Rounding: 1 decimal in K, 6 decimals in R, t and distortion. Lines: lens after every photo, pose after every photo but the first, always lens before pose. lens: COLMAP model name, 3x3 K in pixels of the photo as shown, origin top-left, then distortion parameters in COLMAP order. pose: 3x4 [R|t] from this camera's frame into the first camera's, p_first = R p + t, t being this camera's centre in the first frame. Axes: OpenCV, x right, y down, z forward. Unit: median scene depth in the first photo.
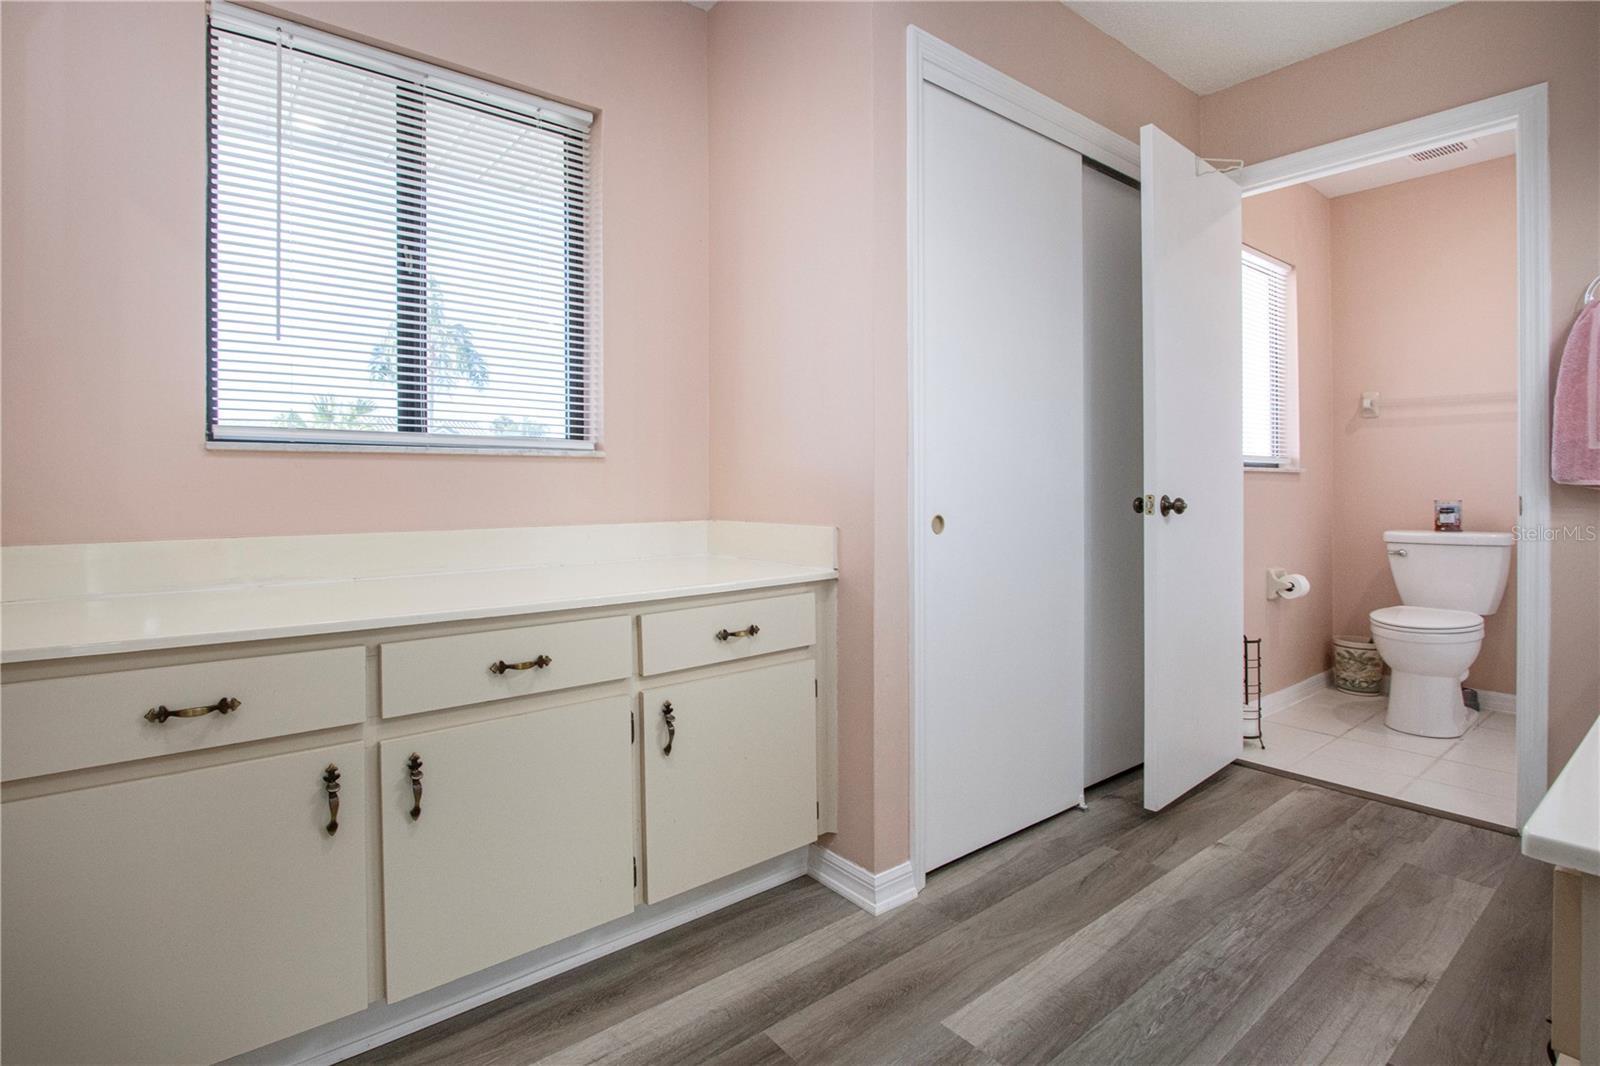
lens RADIAL K [[766.1, 0, 790.4], [0, 766.1, 465.3], [0, 0, 1]] dist [-0.013743, -0.000109]
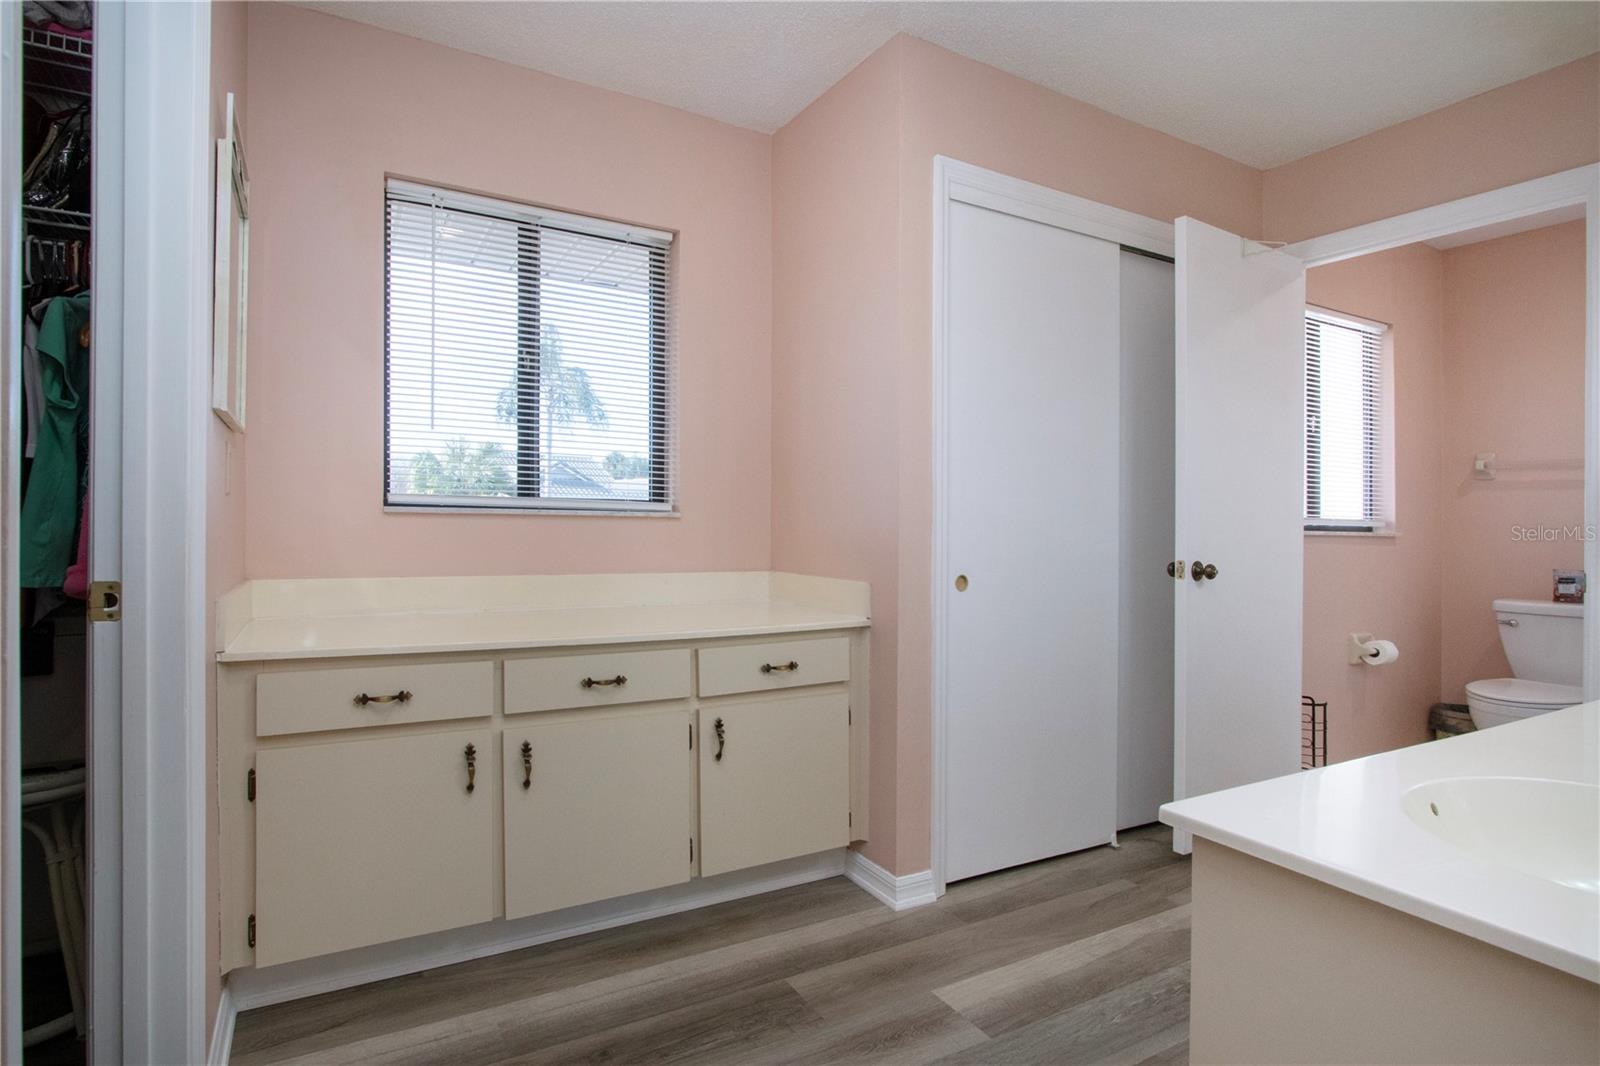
lens RADIAL K [[802.1, 0, 800.0], [0, 802.1, 533.0], [0, 0, 1]] dist [-0.018559, -0.000418]
pose [[0.990082, 0.028452, -0.137581, 0.120030], [-0.022683, 0.998804, 0.043321, -0.045495], [0.138649, -0.039771, 0.989543, -0.225352]]
